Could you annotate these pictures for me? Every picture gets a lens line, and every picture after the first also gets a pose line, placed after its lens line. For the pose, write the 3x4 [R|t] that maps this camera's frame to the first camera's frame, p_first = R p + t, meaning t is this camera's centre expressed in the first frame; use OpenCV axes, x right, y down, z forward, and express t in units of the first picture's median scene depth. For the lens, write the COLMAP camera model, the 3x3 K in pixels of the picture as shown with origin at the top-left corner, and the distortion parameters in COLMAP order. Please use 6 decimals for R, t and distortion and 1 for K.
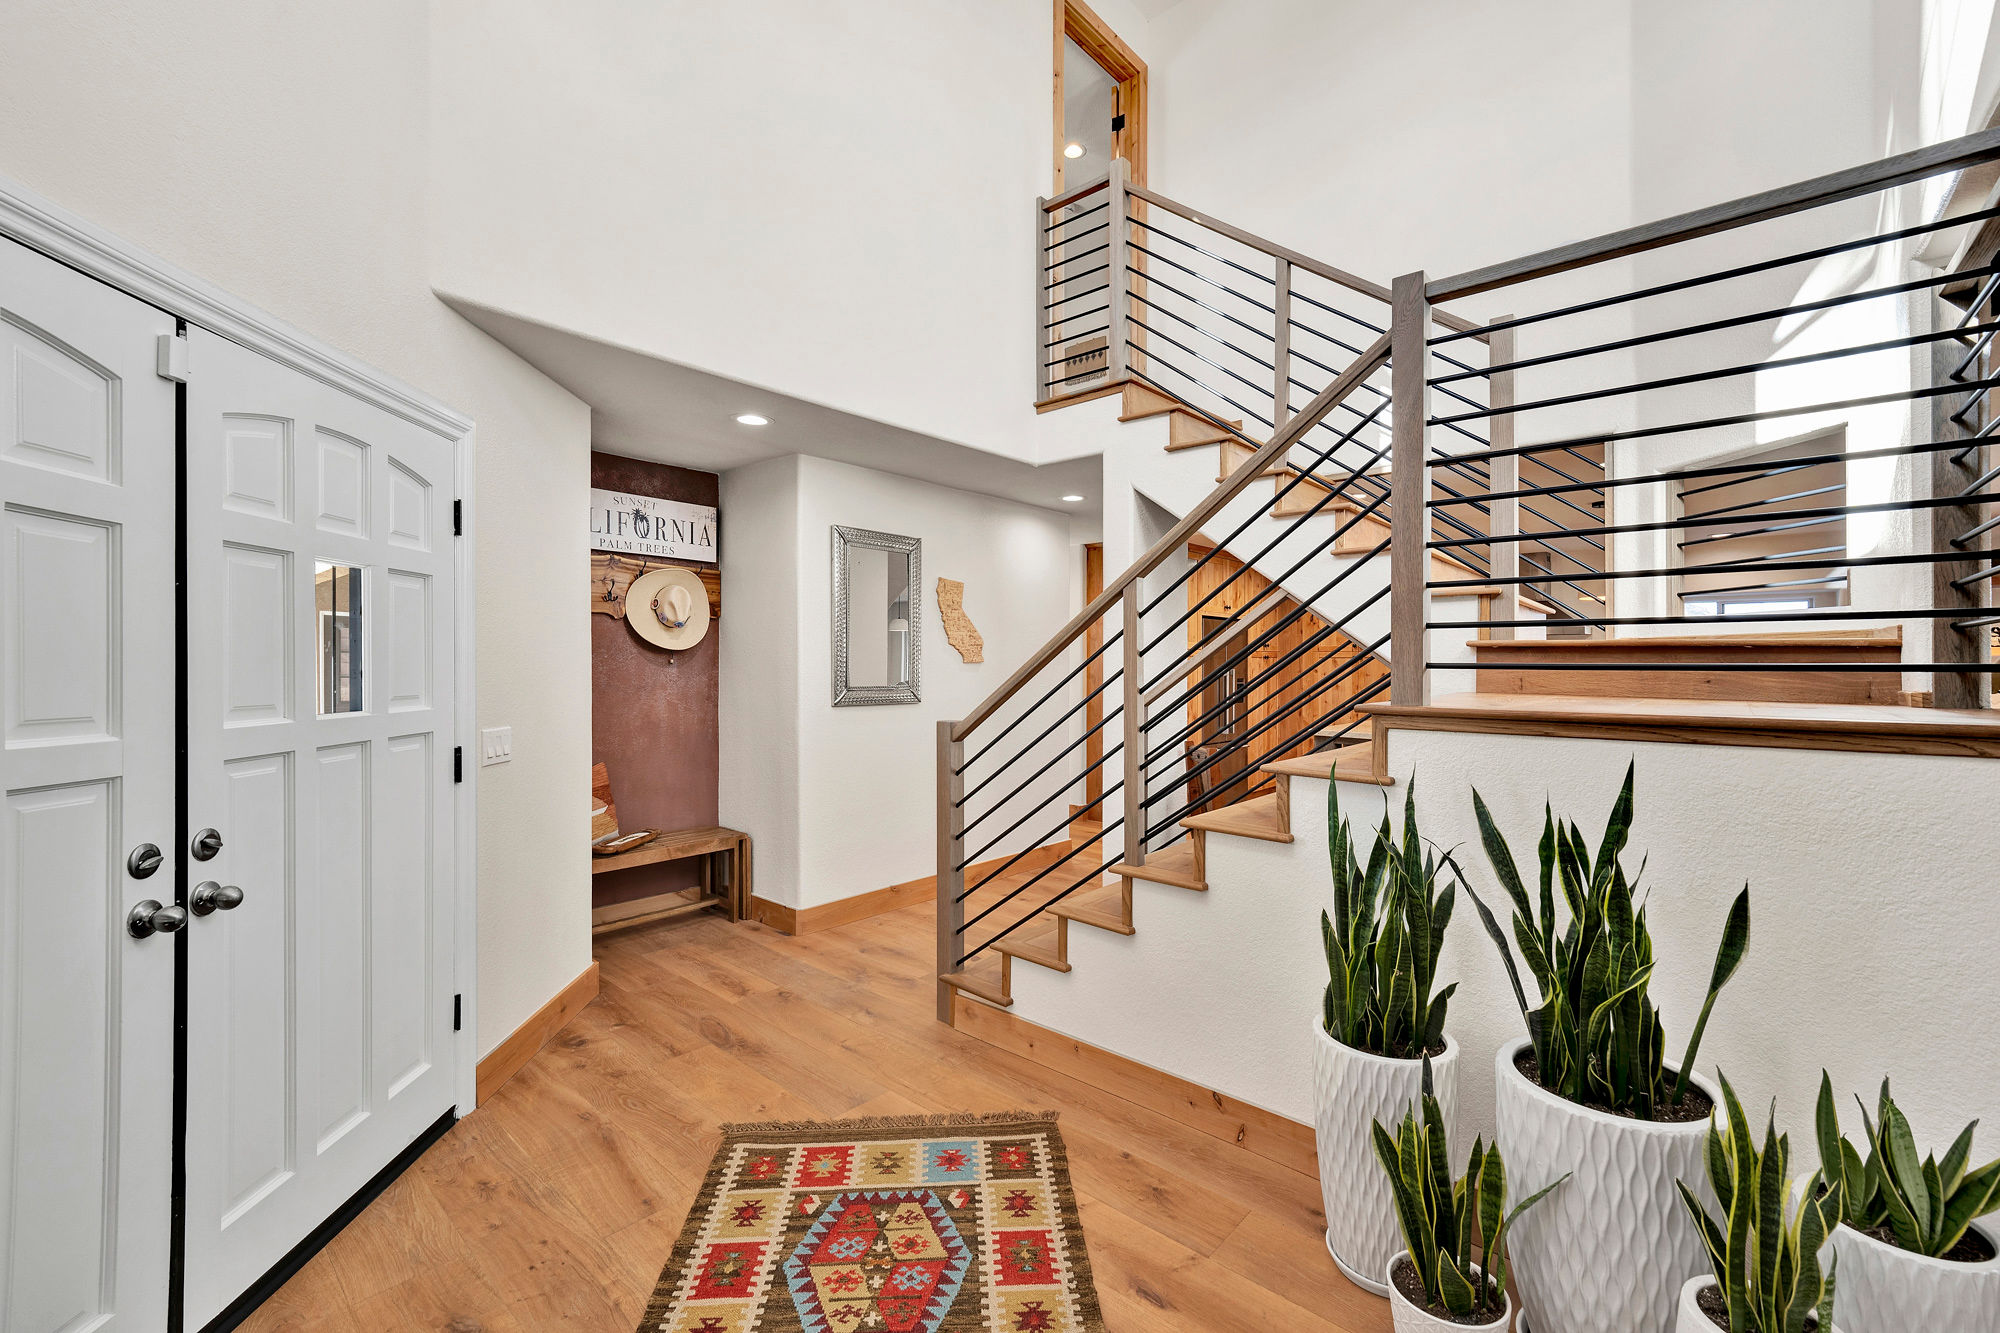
lens RADIAL K [[835.1, 0, 1008.8], [0, 835.1, 653.1], [0, 0, 1]] dist [-0.002734, -0.000674]
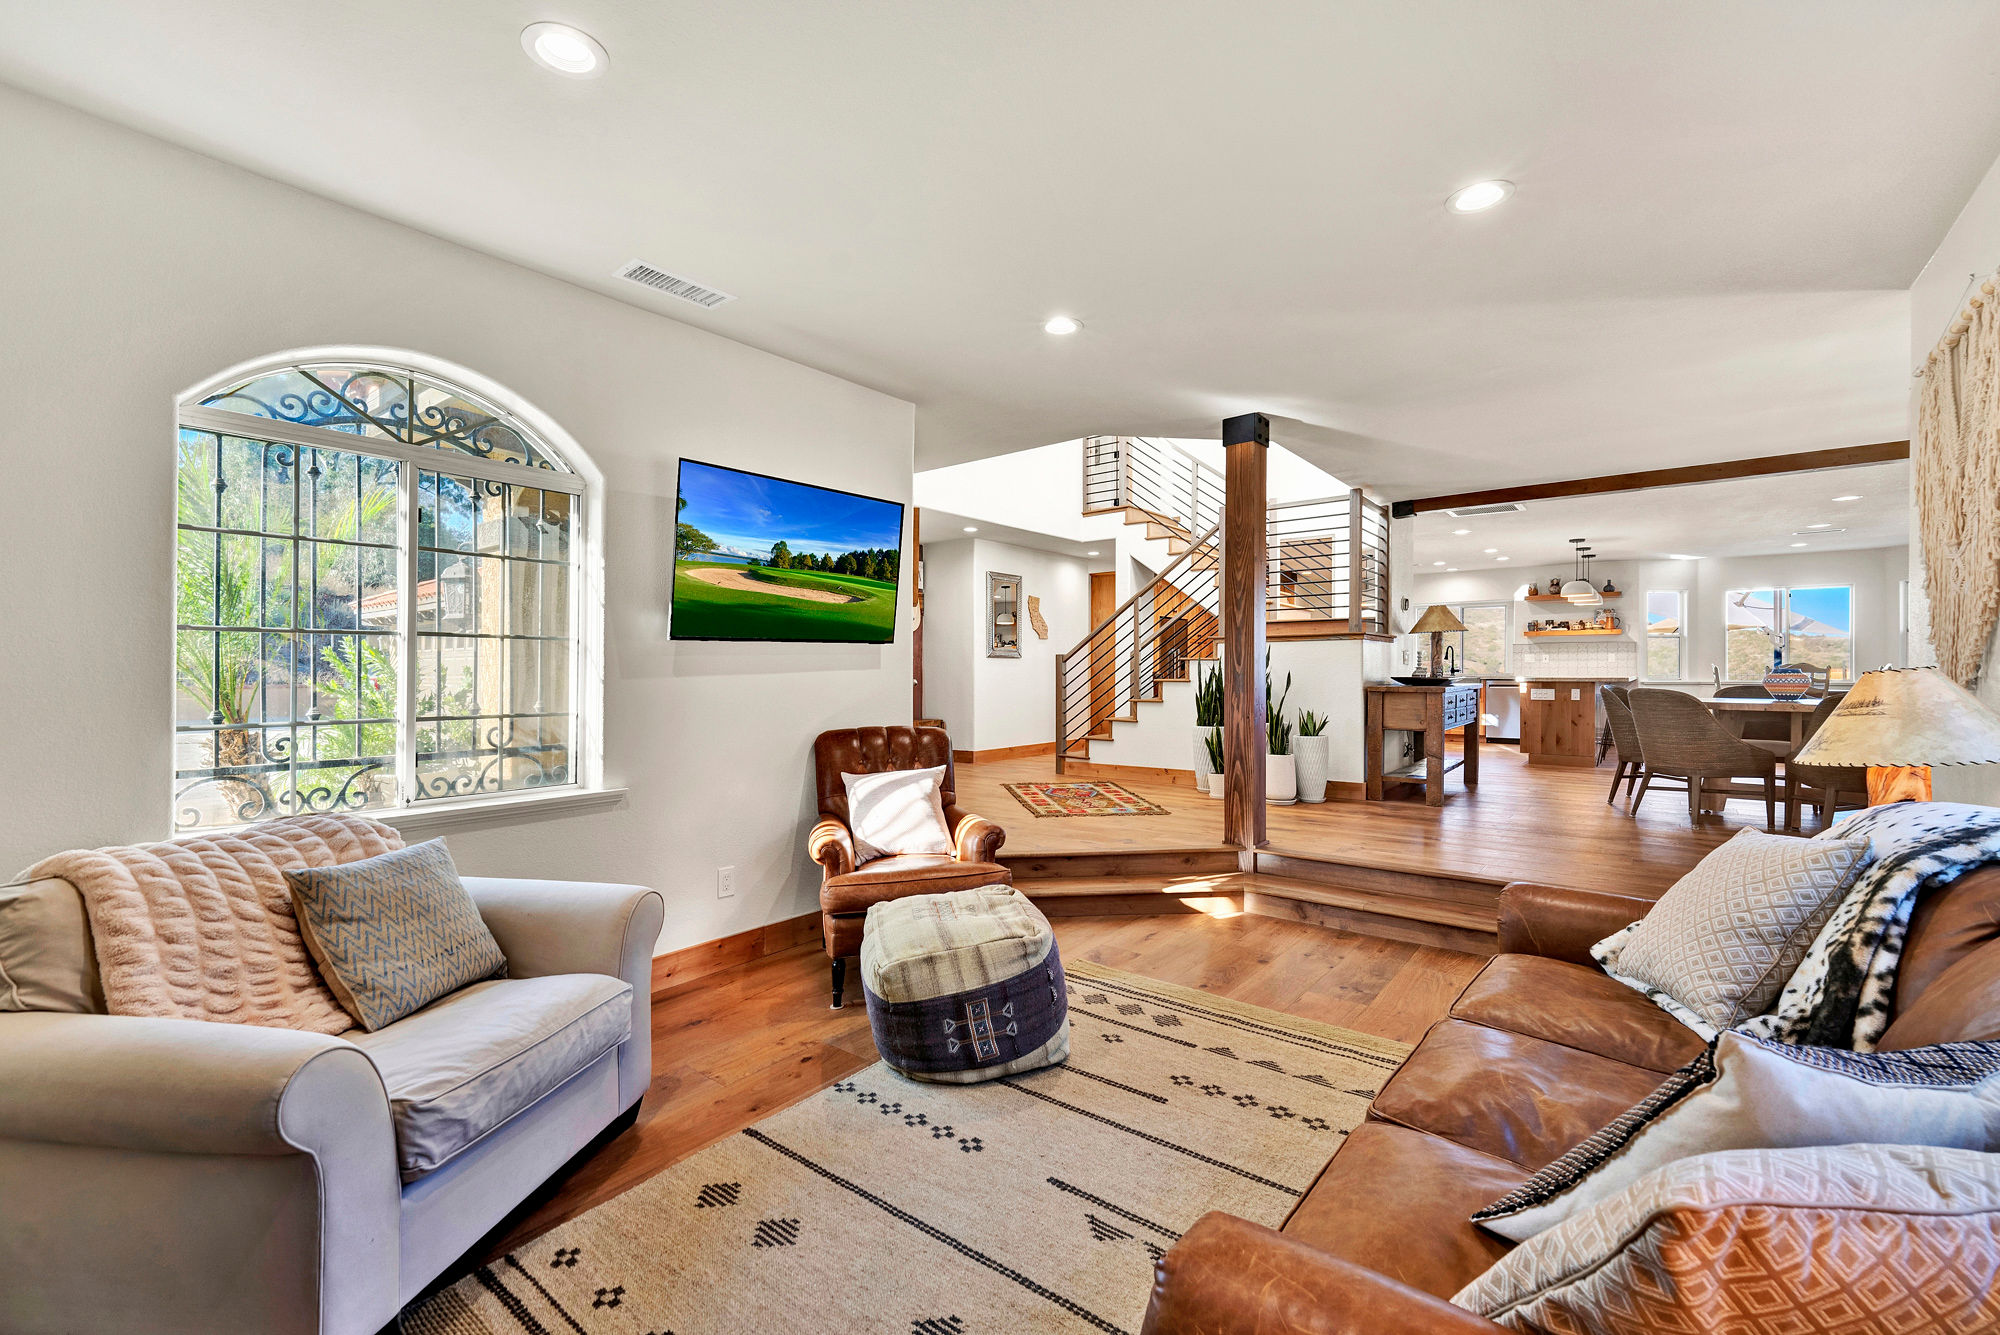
lens RADIAL K [[835.1, 0, 1010.2], [0, 835.1, 680.5], [0, 0, 1]] dist [-0.002734, -0.000674]
pose [[0.998503, -0.006300, 0.054326, -0.530168], [0.004901, 0.999654, 0.025835, 0.137433], [-0.054470, -0.025531, 0.998189, -2.195742]]
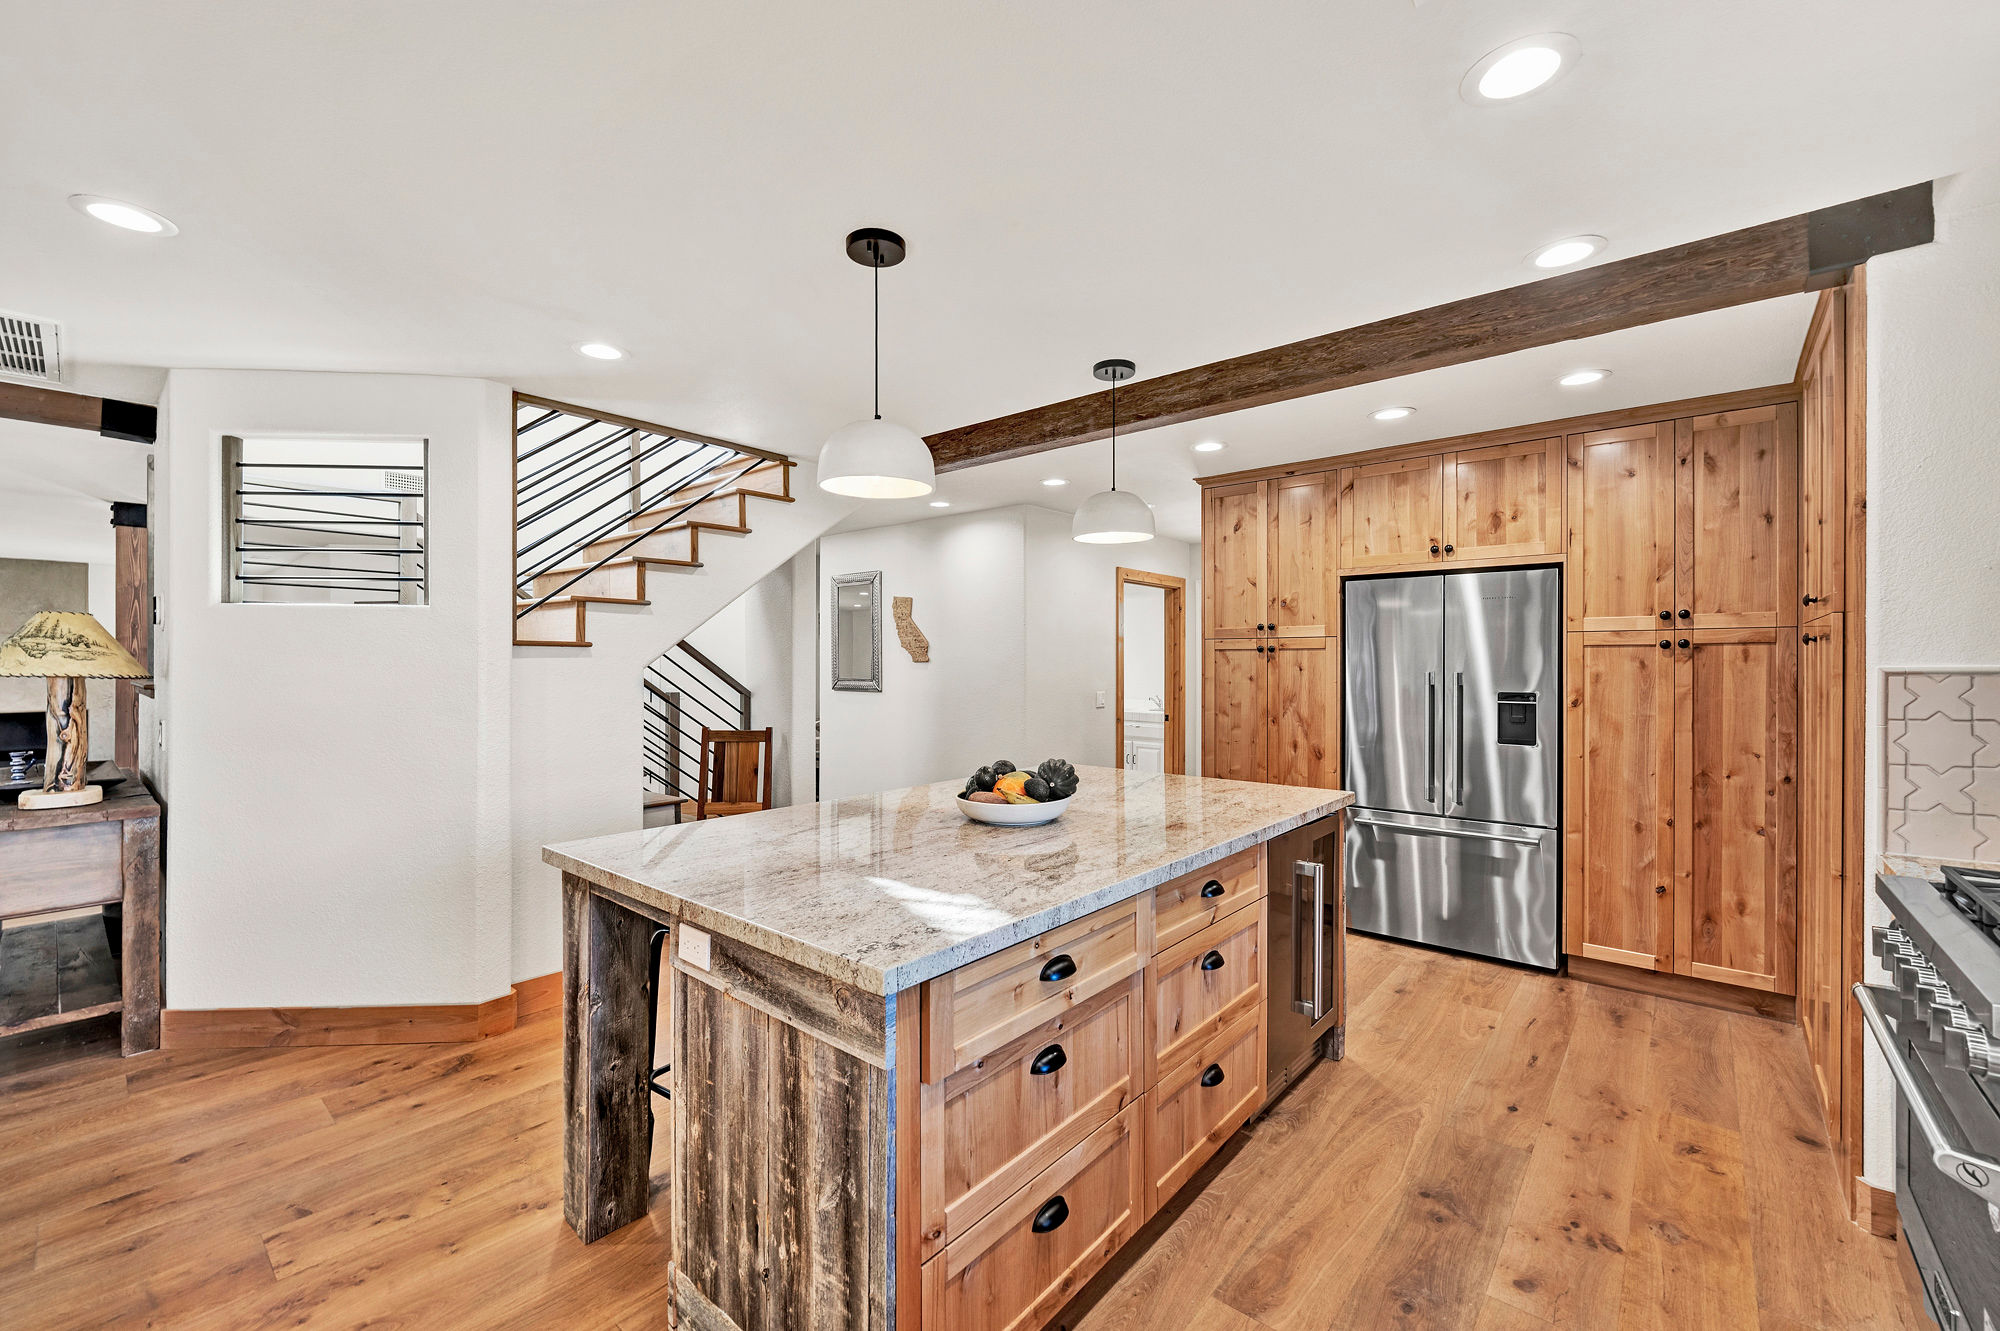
lens RADIAL K [[818.4, 0, 1004.8], [0, 818.4, 668.5], [0, 0, 1]] dist [-0.000982, -0.000583]
pose [[0.013626, 0.001471, -0.999906, 2.648813], [0.010201, 0.999947, 0.001610, 0.047291], [0.999855, -0.010222, 0.013610, 2.576161]]
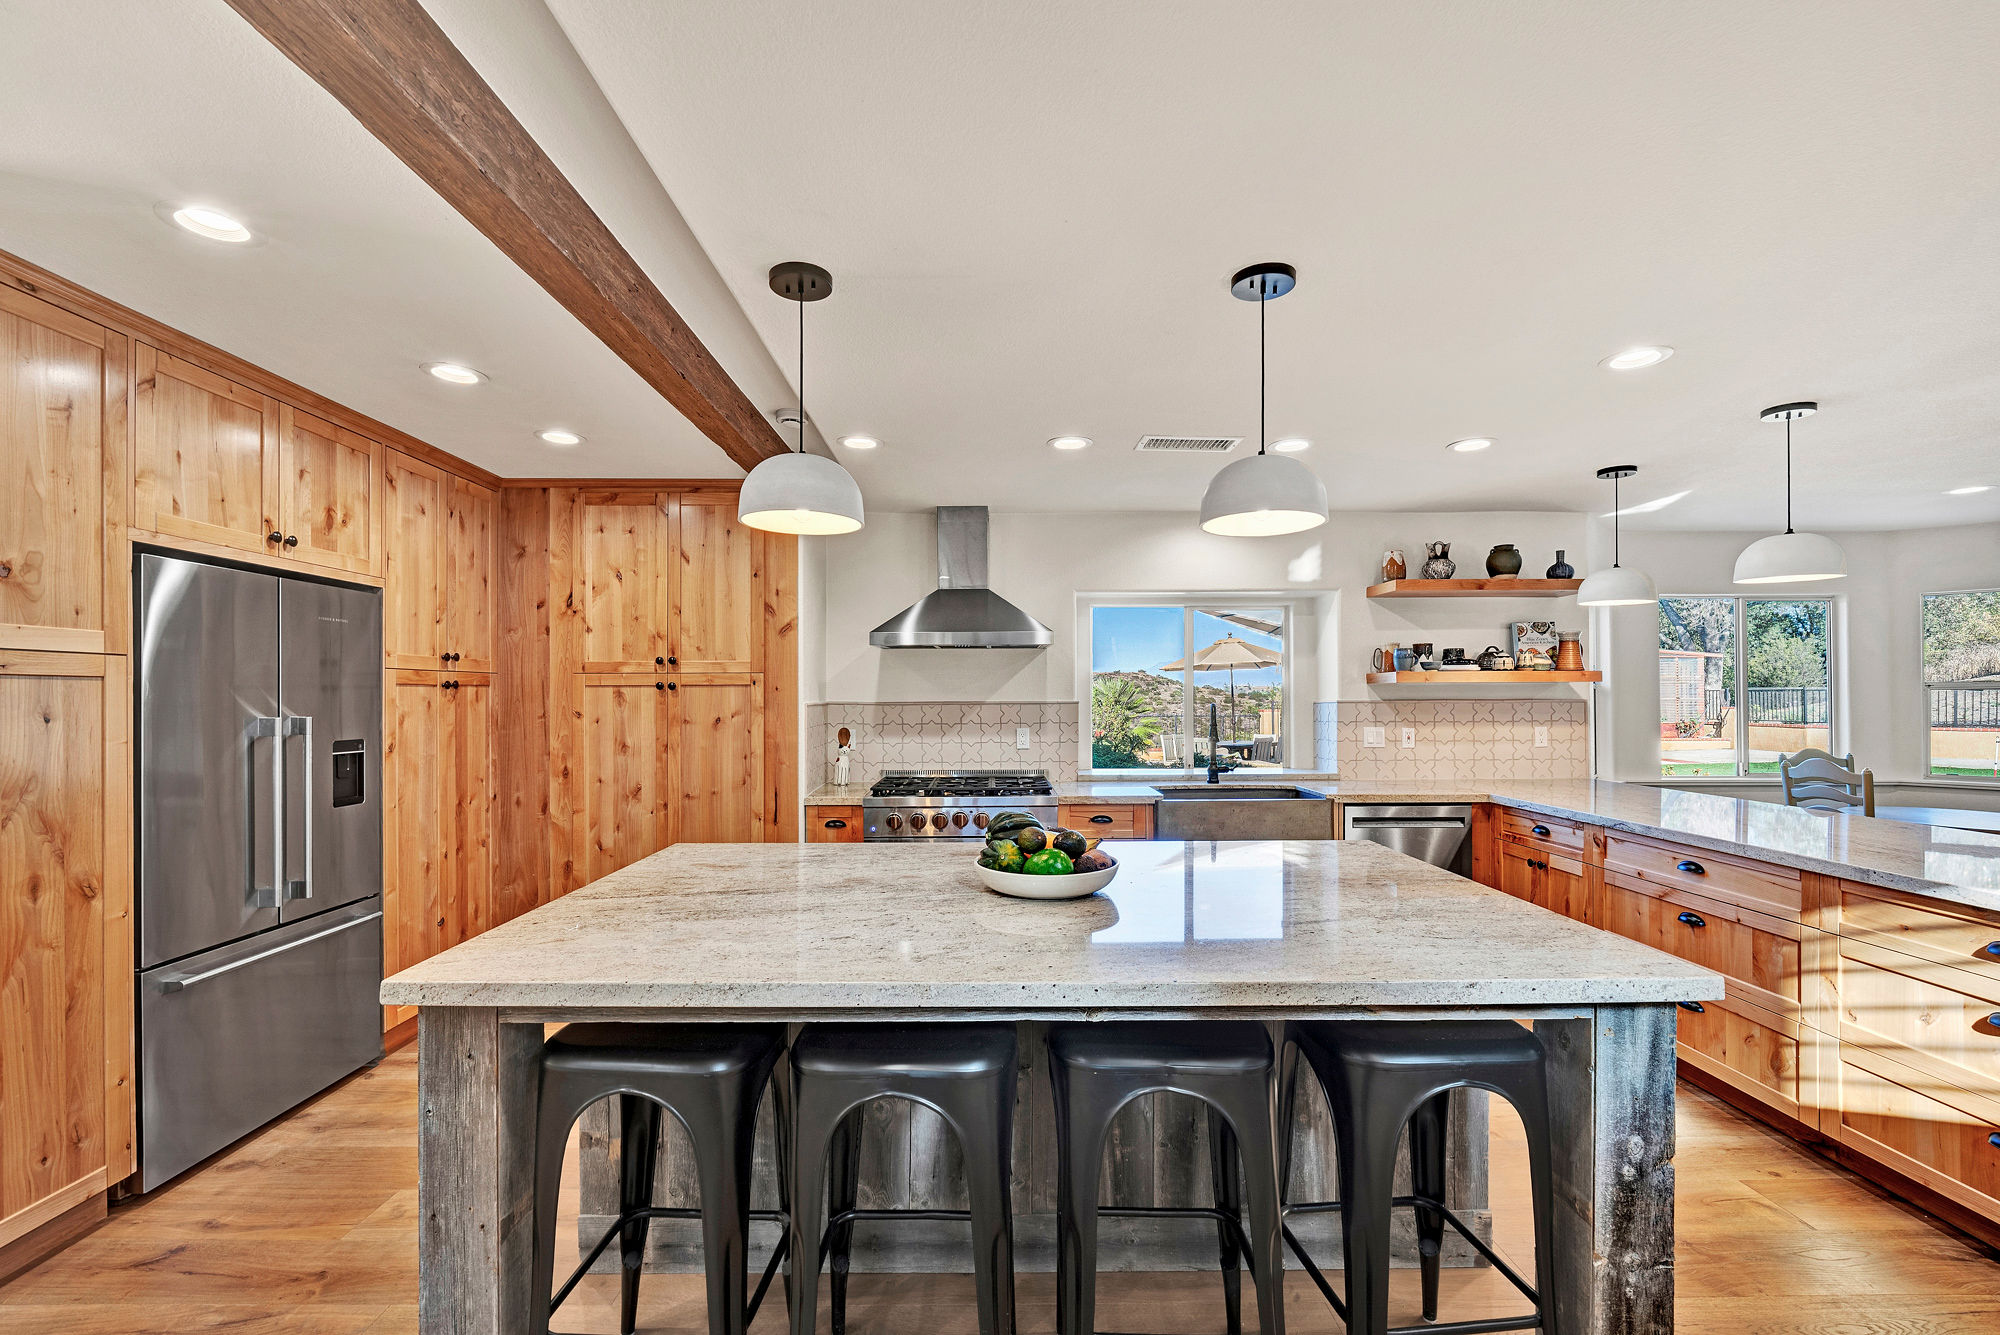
lens RADIAL K [[835.1, 0, 997.9], [0, 835.1, 702.7], [0, 0, 1]] dist [-0.002734, -0.000674]
pose [[0.744574, -0.011575, 0.667440, 0.900129], [0.000113, 0.999852, 0.017213, 0.025535], [-0.667540, -0.012741, 0.744465, 1.918503]]
